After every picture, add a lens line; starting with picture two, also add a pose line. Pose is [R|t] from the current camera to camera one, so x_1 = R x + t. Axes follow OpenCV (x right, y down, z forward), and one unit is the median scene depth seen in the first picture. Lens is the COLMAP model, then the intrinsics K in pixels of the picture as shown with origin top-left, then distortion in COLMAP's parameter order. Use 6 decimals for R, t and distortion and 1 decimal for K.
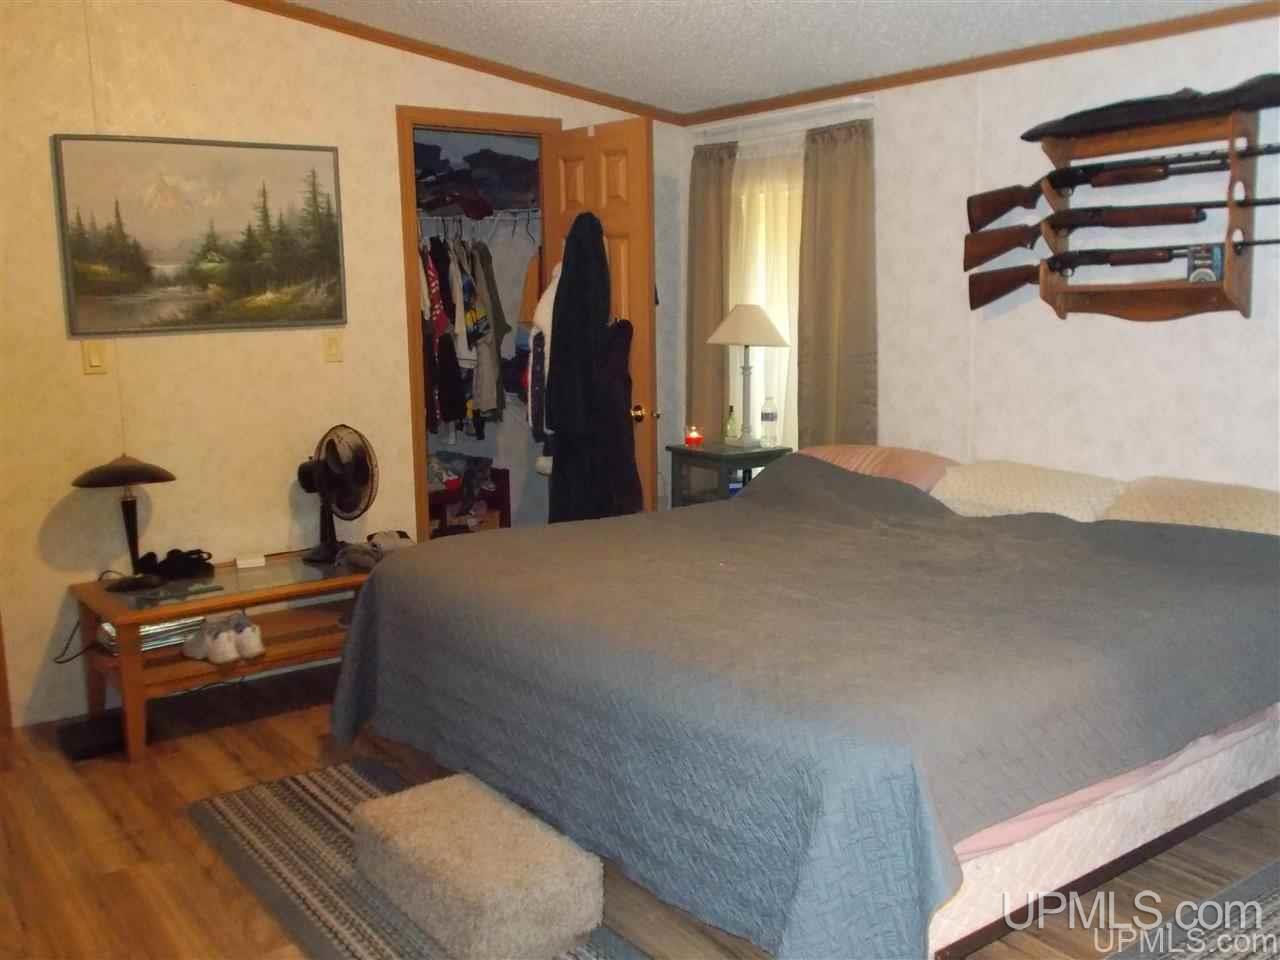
lens RADIAL K [[1203.4, 0, 640.0], [0, 1203.4, 480.0], [0, 0, 1]] dist [-0.002335, 0.011385]
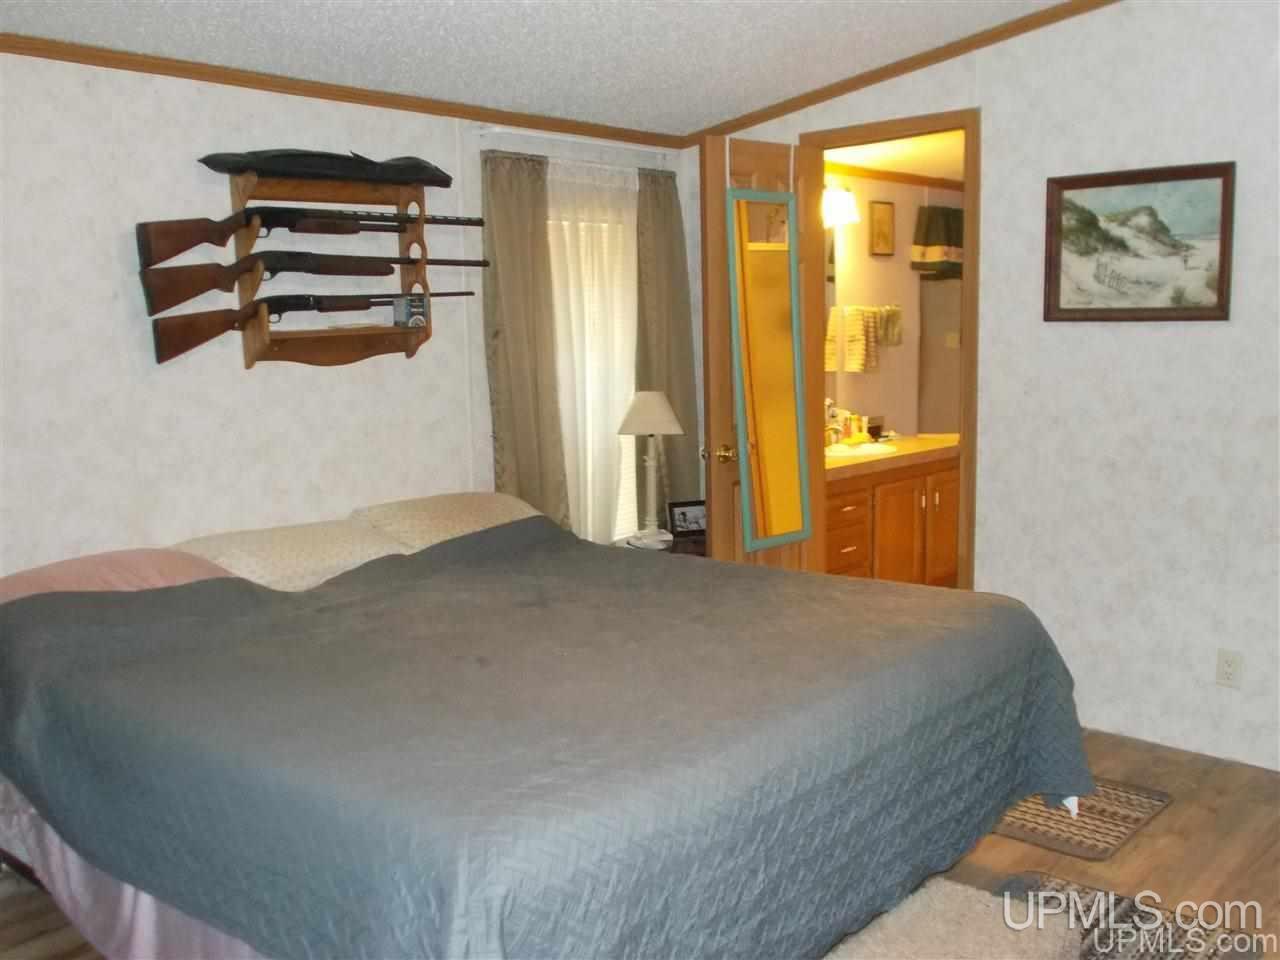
lens RADIAL K [[1203.4, 0, 640.0], [0, 1203.4, 480.0], [0, 0, 1]] dist [-0.002335, 0.011385]
pose [[-0.206080, -0.117657, 0.971436, -0.661775], [0.172881, 0.972751, 0.154491, -0.150263], [-0.963142, 0.199780, -0.180124, 0.950085]]
